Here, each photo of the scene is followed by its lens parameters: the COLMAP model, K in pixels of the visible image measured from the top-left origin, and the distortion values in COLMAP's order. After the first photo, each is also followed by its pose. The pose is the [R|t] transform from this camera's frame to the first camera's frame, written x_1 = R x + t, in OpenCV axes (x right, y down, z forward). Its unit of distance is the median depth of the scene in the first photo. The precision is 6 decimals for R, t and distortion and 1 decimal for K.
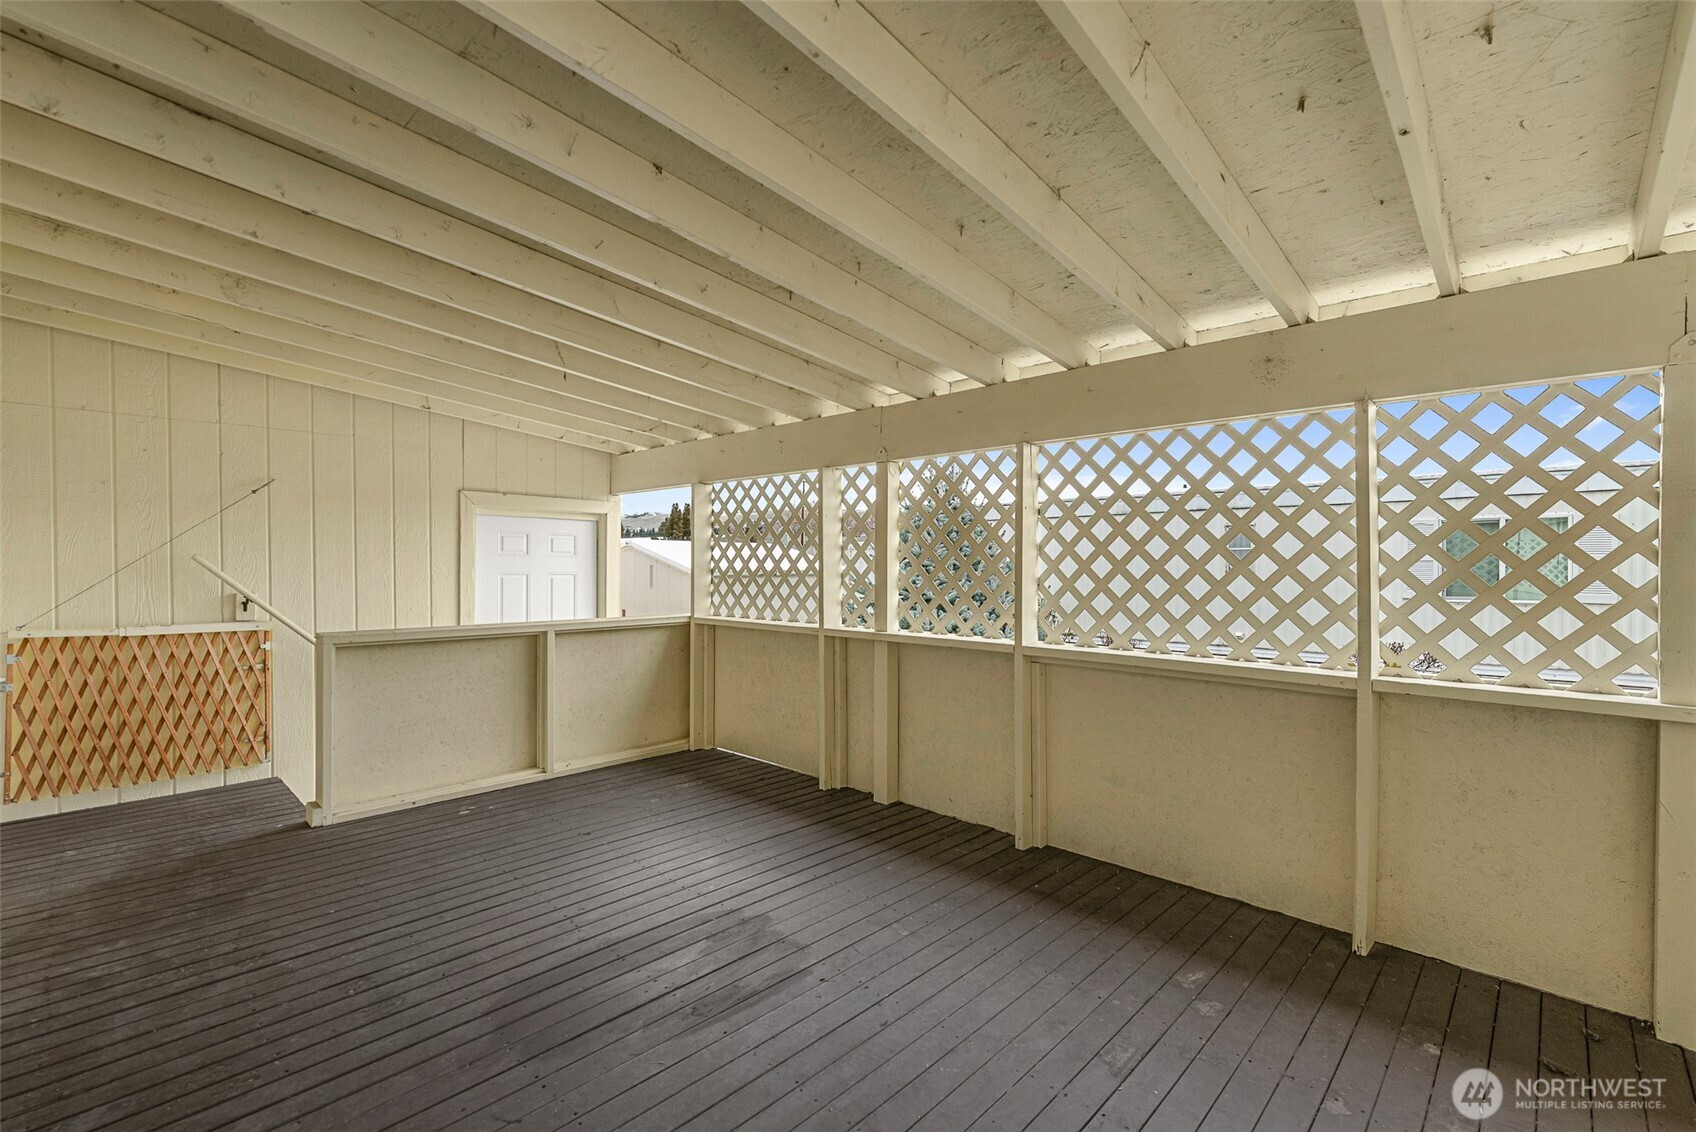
lens RADIAL K [[788.3, 0, 848.0], [0, 788.3, 566.0], [0, 0, 1]] dist [-0.000494, -0.000062]
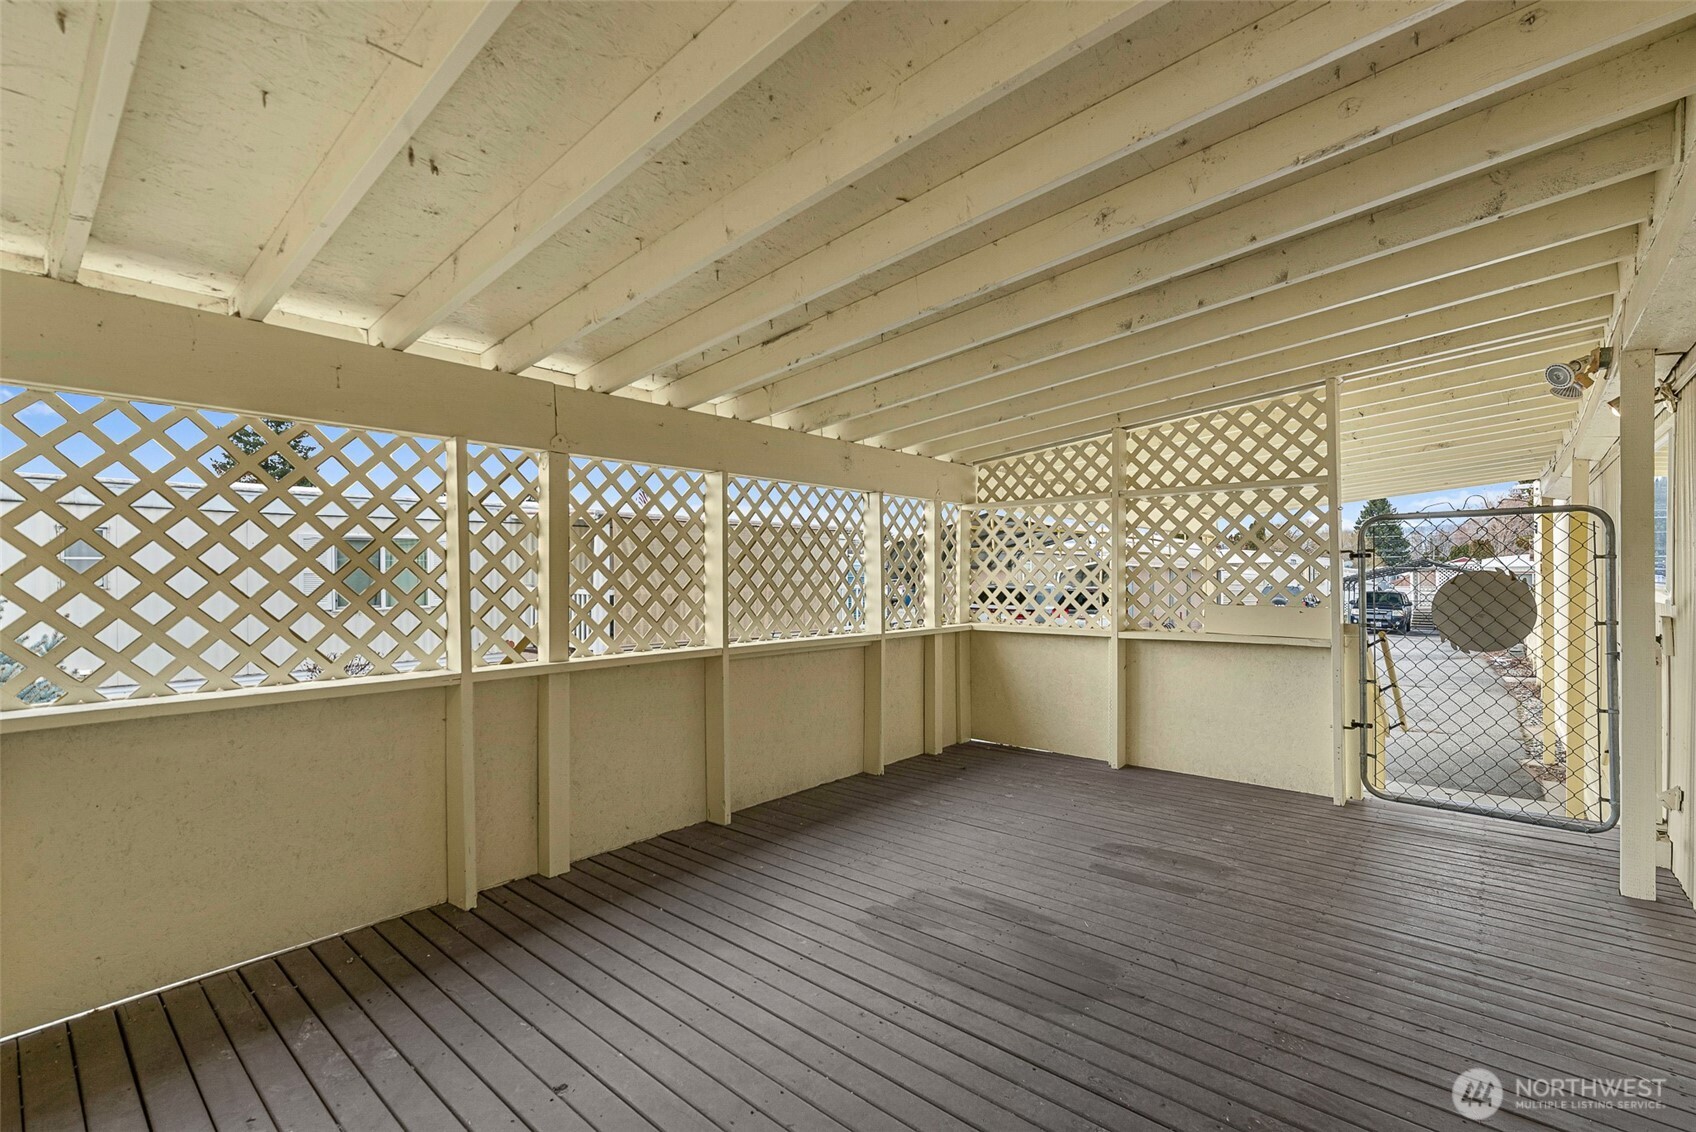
lens RADIAL K [[731.7, 0, 861.9], [0, 731.7, 561.9], [0, 0, 1]] dist [-0.000013, -0.000095]
pose [[-0.036959, 0.008963, 0.999277, -0.264184], [0.013267, 0.999876, -0.008477, -0.003861], [-0.999229, 0.012944, -0.037073, 0.260729]]
